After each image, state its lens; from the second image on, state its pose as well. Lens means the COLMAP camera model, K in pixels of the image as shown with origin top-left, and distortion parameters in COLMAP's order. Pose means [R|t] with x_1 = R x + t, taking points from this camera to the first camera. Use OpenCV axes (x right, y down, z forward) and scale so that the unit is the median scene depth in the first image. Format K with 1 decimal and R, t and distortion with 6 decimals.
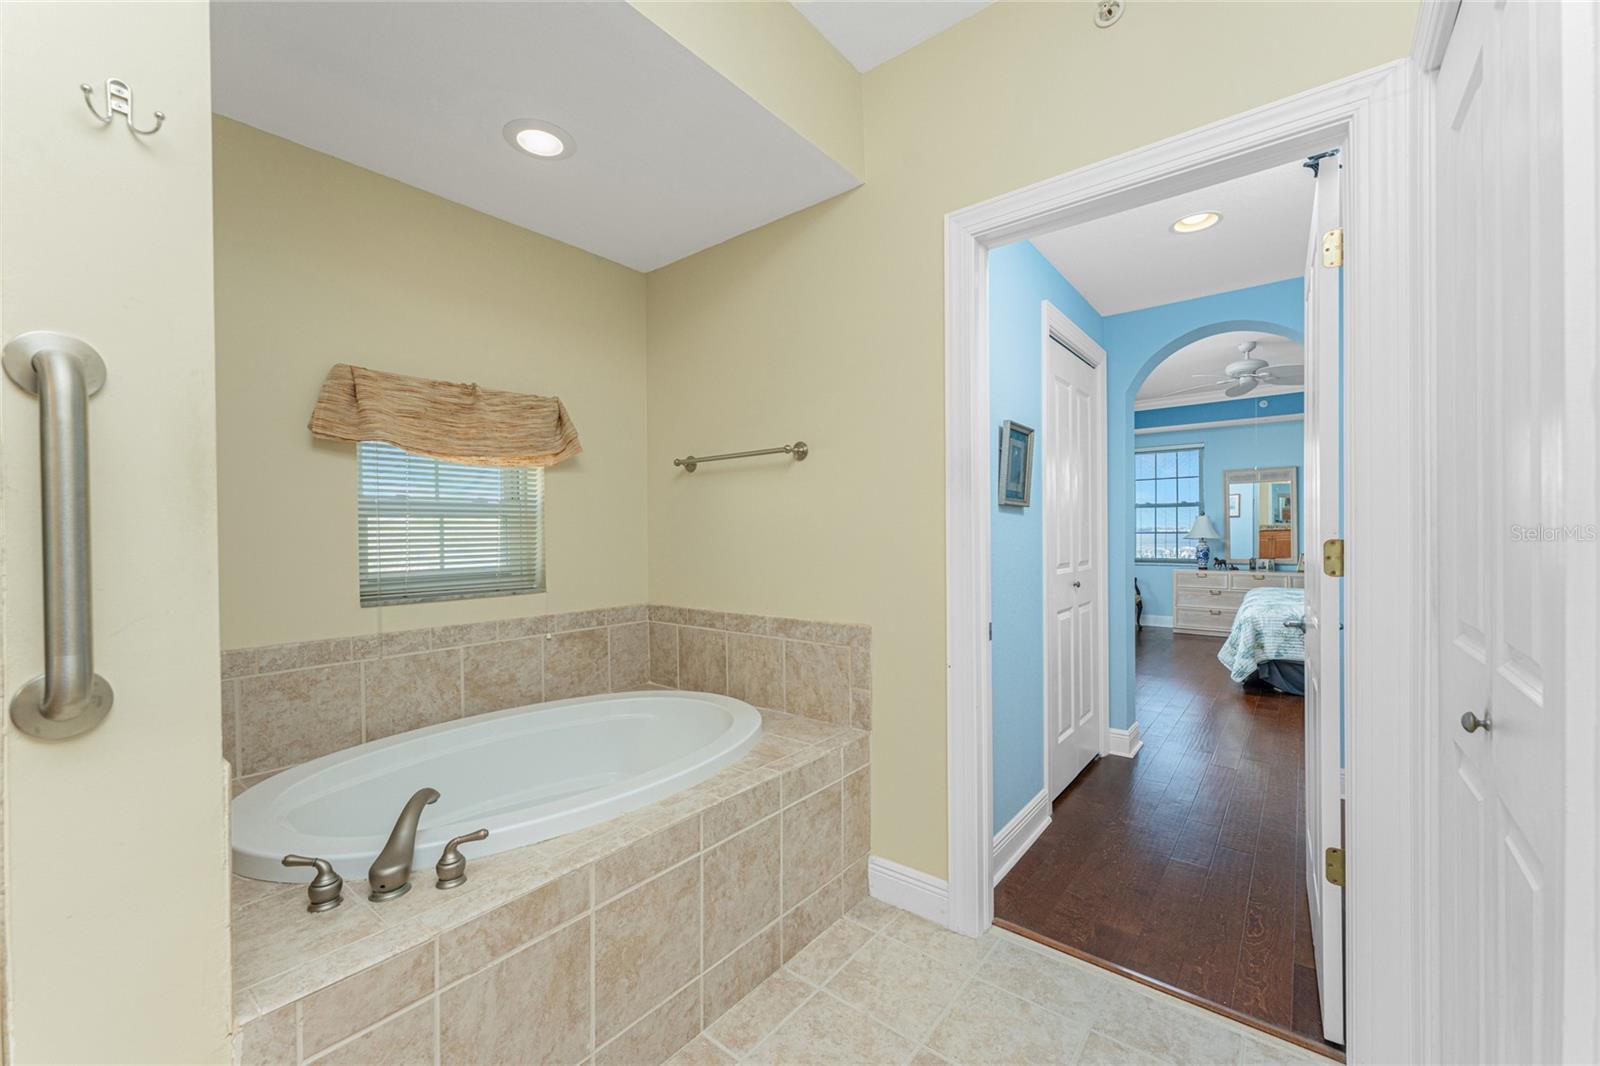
lens RADIAL K [[650.4, 0, 819.5], [0, 650.4, 535.6], [0, 0, 1]] dist [0.000980, -0.001691]
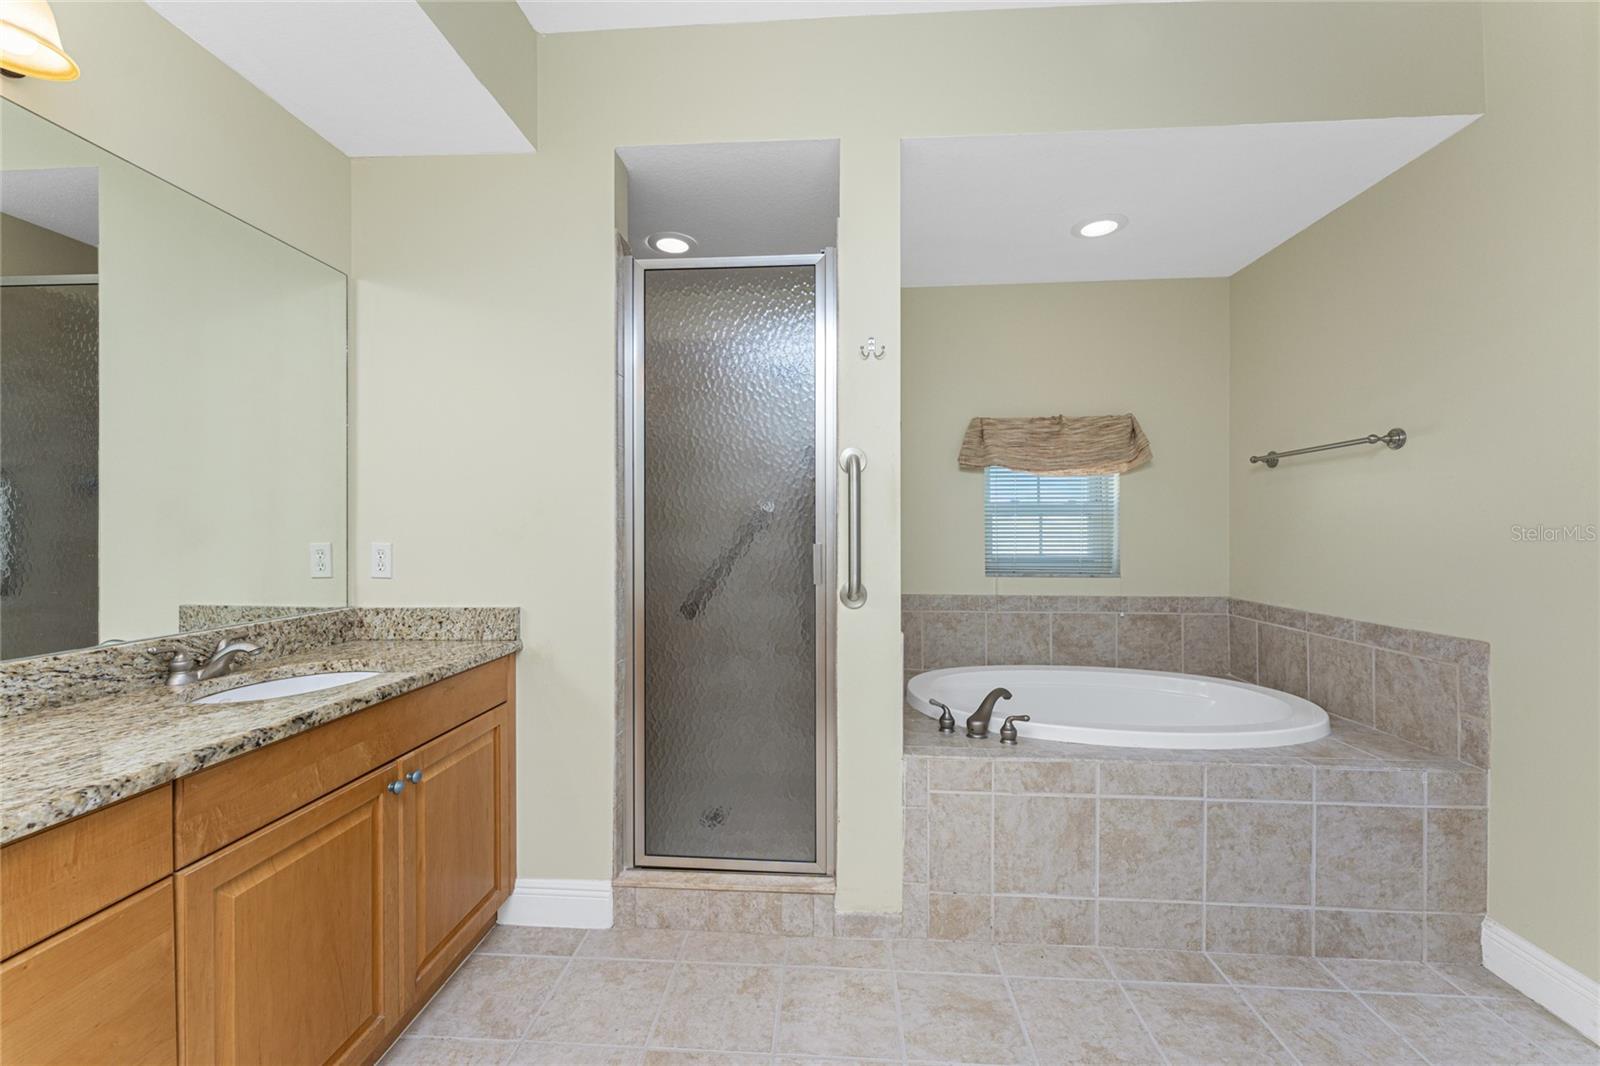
lens RADIAL K [[650.4, 0, 797.0], [0, 650.4, 525.9], [0, 0, 1]] dist [0.000980, -0.001691]
pose [[0.575542, 0.005943, -0.817751, 0.265426], [-0.010728, 0.999942, -0.000284, -0.001336], [0.817702, 0.008936, 0.575573, -0.217636]]
